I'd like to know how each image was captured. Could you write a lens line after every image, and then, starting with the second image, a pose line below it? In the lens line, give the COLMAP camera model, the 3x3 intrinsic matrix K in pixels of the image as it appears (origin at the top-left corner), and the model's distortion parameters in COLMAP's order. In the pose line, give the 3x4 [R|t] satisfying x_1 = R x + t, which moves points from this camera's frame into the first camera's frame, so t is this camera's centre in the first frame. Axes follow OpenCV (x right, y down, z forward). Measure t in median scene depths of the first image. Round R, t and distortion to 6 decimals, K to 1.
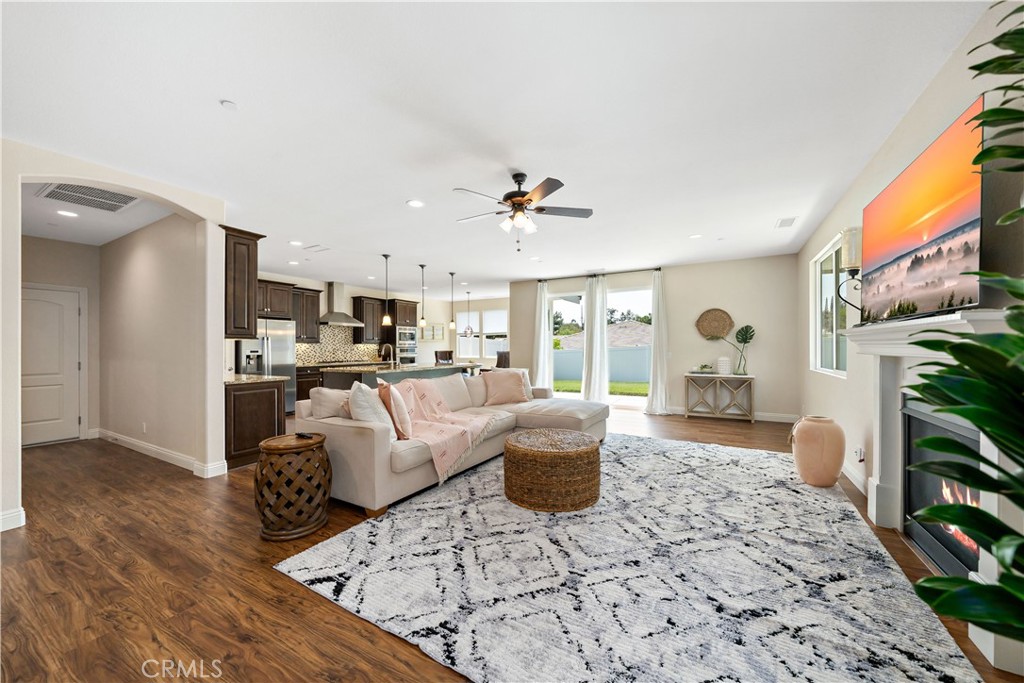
lens RADIAL K [[376.0, 0, 505.2], [0, 376.0, 344.0], [0, 0, 1]] dist [-0.004781, 0.000227]
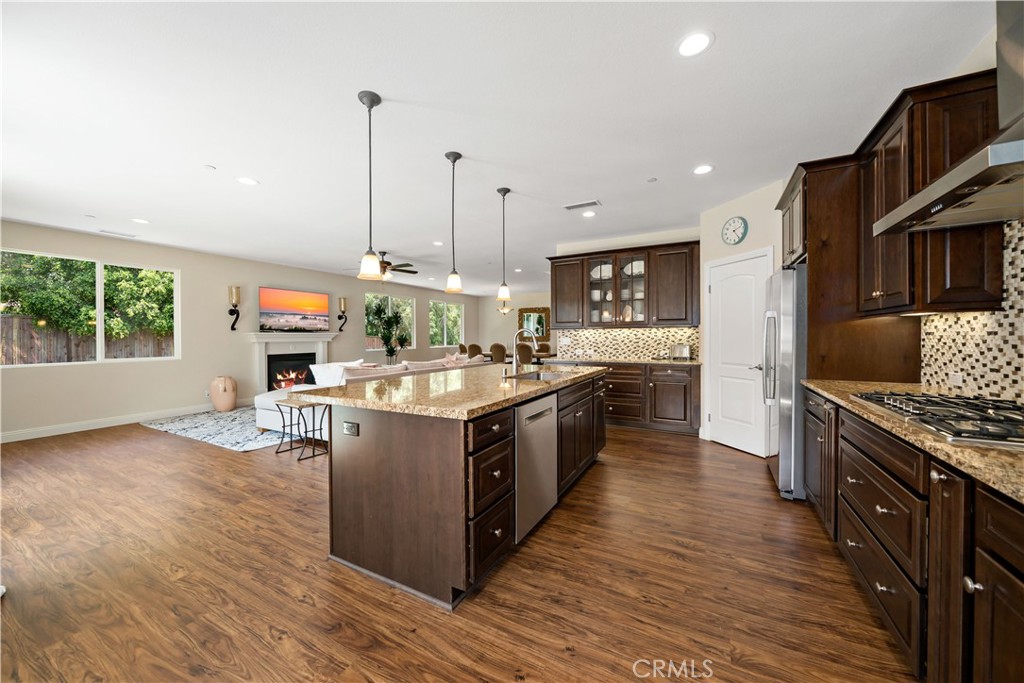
lens RADIAL K [[376.0, 0, 516.7], [0, 376.0, 335.6], [0, 0, 1]] dist [-0.004781, 0.000227]
pose [[-0.998099, 0.013660, -0.060096, -0.275965], [0.014279, 0.999849, -0.009879, 0.014124], [0.059952, -0.010718, -0.998144, 1.489616]]
